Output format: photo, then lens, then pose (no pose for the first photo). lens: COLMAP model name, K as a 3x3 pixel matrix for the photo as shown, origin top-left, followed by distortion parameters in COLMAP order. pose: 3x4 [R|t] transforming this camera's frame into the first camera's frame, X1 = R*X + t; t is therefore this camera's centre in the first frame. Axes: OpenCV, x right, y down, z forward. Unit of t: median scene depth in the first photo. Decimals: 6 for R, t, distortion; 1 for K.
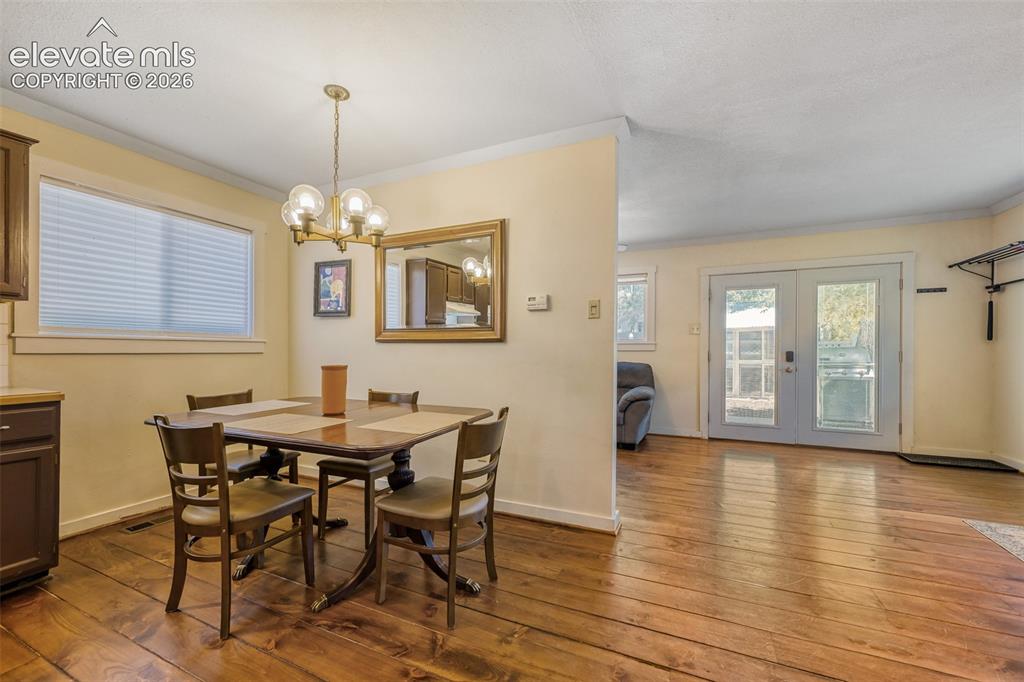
lens RADIAL K [[410.2, 0, 519.2], [0, 410.2, 353.2], [0, 0, 1]] dist [0.001264, 0.000123]
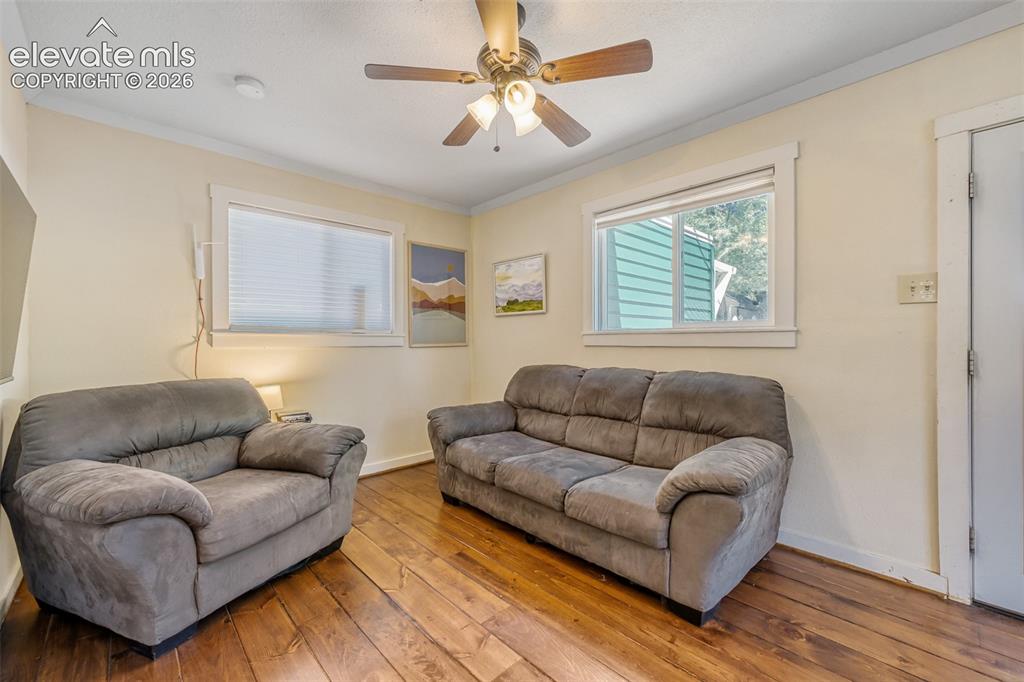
lens RADIAL K [[404.6, 0, 512.0], [0, 404.6, 341.0], [0, 0, 1]] dist [0.000095, 0.000033]
pose [[0.922532, -0.004256, -0.385898, 0.375516], [0.002325, 0.999982, -0.005472, -0.018771], [0.385915, 0.004150, 0.922525, 0.853822]]
